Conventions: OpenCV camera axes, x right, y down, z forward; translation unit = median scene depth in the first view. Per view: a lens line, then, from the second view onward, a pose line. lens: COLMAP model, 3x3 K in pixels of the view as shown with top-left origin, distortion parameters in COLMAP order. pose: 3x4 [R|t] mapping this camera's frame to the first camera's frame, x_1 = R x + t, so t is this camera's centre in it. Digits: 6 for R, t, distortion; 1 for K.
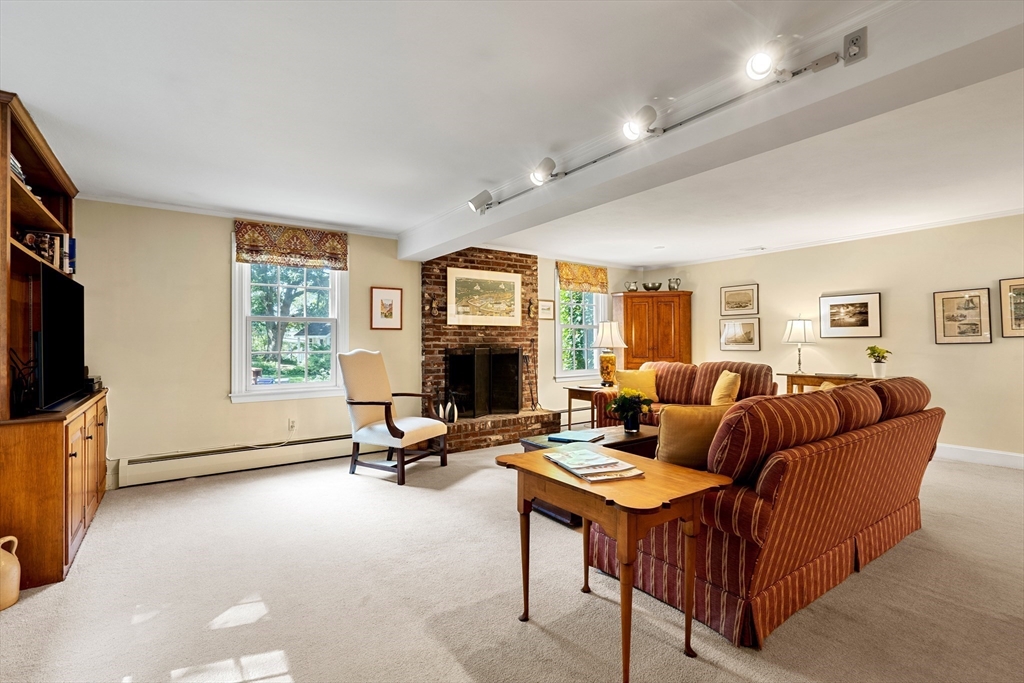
lens RADIAL K [[467.1, 0, 518.6], [0, 467.1, 340.3], [0, 0, 1]] dist [-0.001795, 0.001012]
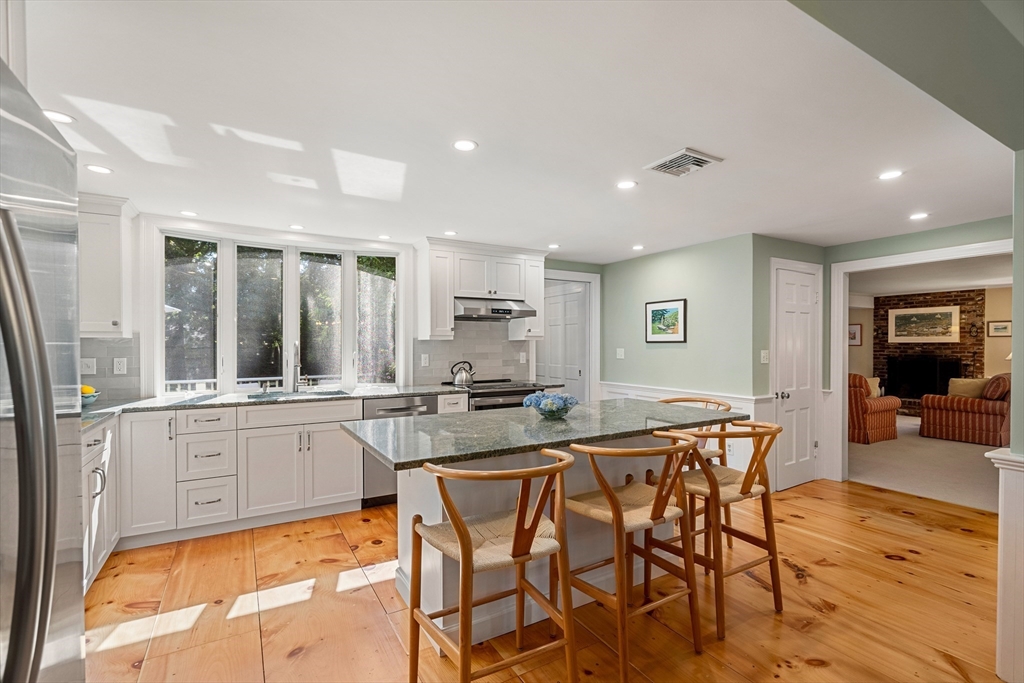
lens RADIAL K [[467.1, 0, 509.2], [0, 467.1, 346.6], [0, 0, 1]] dist [-0.001795, 0.001012]
pose [[-0.081549, 0.002852, -0.996665, 1.604881], [-0.007072, 0.999969, 0.003440, -0.014343], [0.996644, 0.007329, -0.081527, -0.247578]]
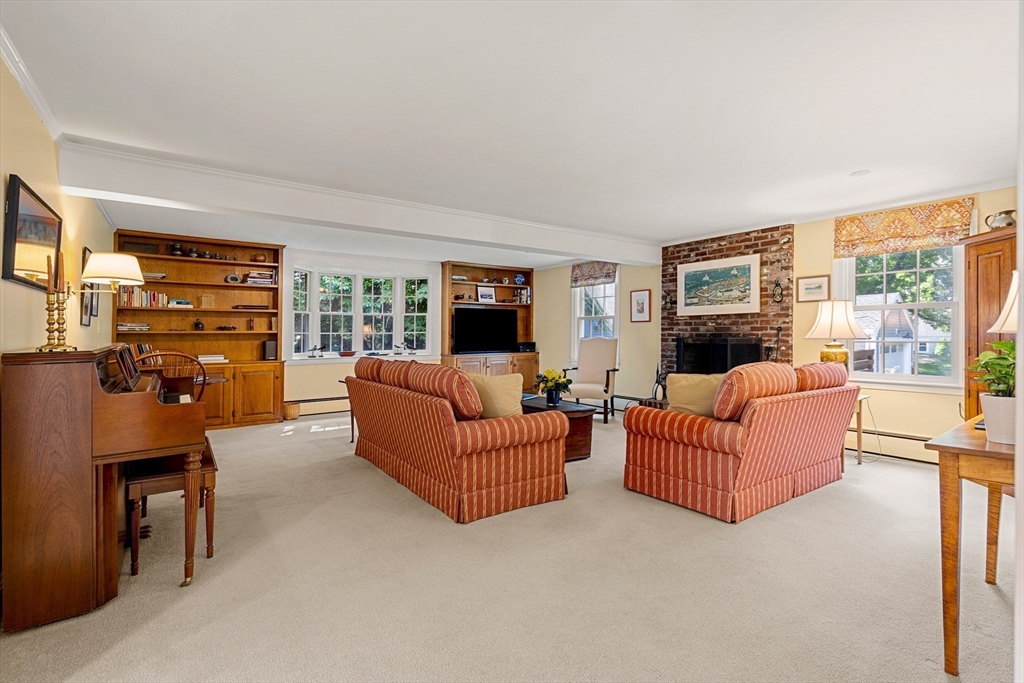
lens RADIAL K [[467.1, 0, 512.3], [0, 467.1, 337.2], [0, 0, 1]] dist [-0.001795, 0.001012]
pose [[0.007927, 0.003215, -0.999963, 0.924840], [-0.005720, 0.999979, 0.003170, 0.015863], [0.999952, 0.005695, 0.007946, 0.564713]]
